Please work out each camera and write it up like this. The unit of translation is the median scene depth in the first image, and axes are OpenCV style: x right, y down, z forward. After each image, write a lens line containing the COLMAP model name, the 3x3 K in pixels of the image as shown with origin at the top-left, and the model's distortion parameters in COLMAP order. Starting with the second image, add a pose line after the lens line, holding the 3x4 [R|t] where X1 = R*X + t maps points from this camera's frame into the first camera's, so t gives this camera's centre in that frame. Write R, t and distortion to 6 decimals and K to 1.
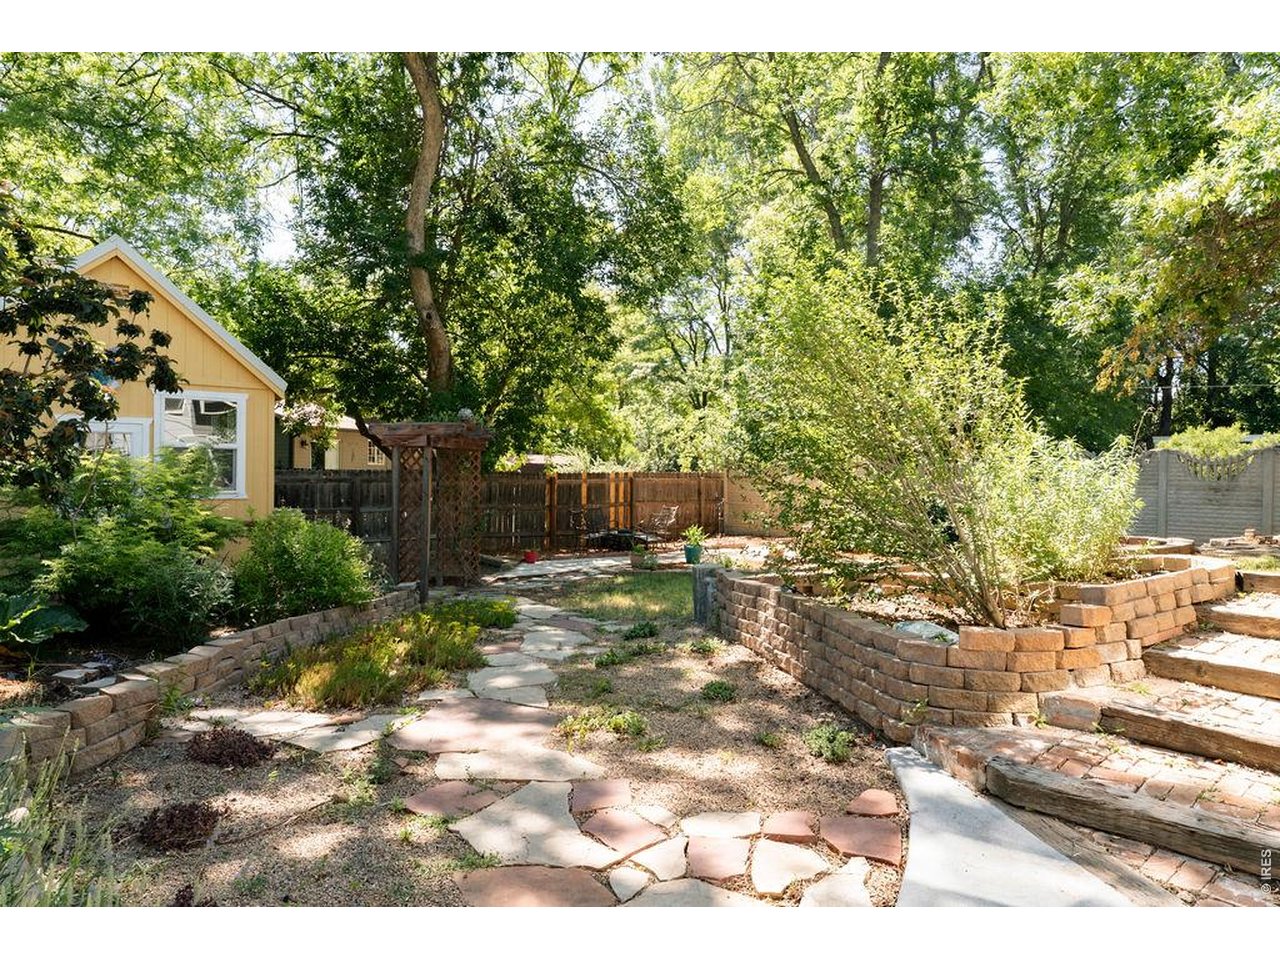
lens RADIAL K [[866.6, 0, 640.8], [0, 866.6, 479.0], [0, 0, 1]] dist [-0.001268, -0.014756]
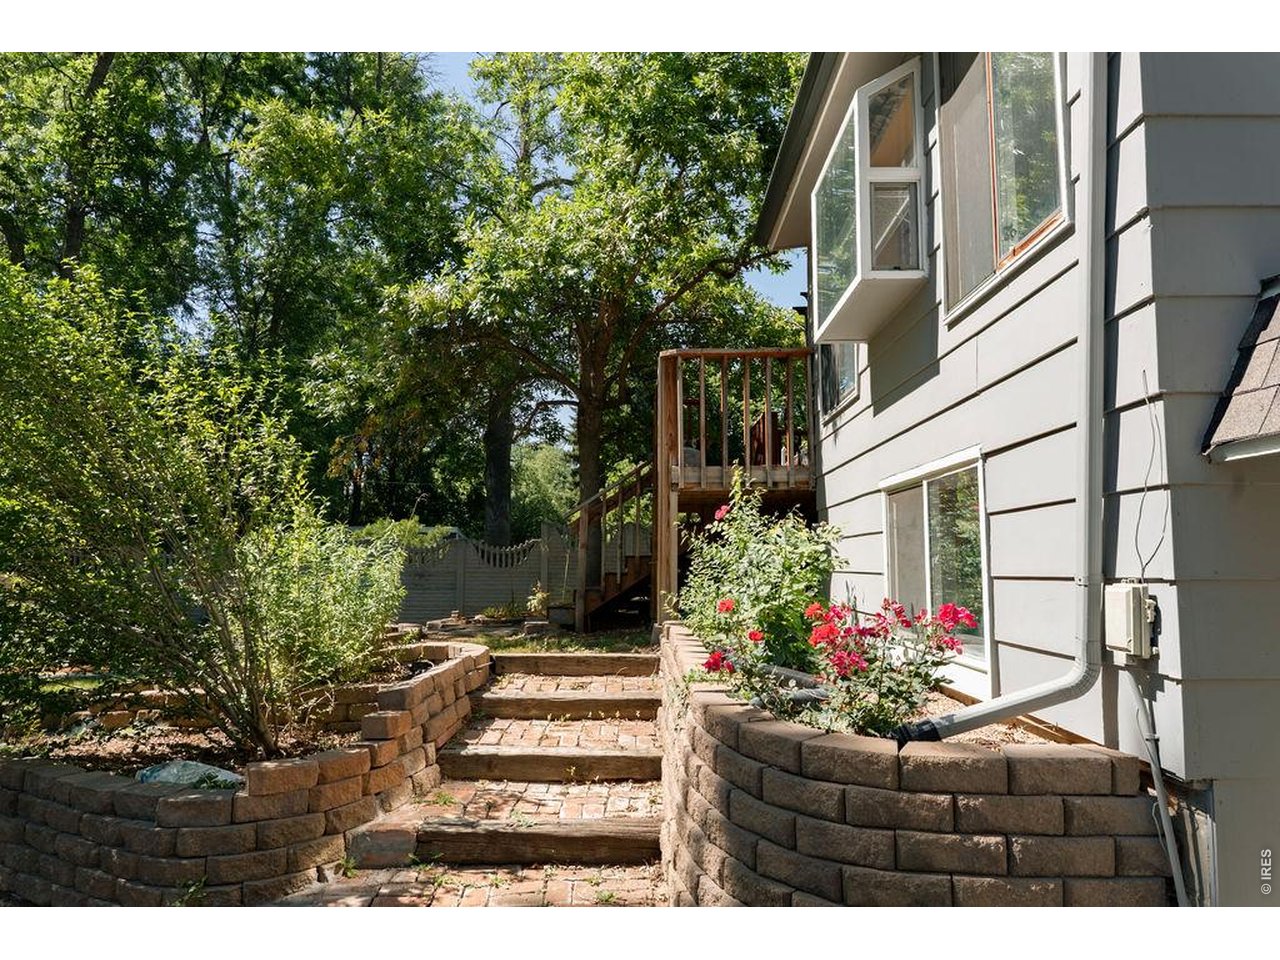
lens RADIAL K [[866.6, 0, 639.9], [0, 866.6, 483.2], [0, 0, 1]] dist [-0.001268, -0.014756]
pose [[0.642169, 0.061578, 0.764086, -0.005292], [0.012388, 0.995804, -0.090664, -0.002393], [-0.766463, 0.067687, 0.638712, 0.188778]]
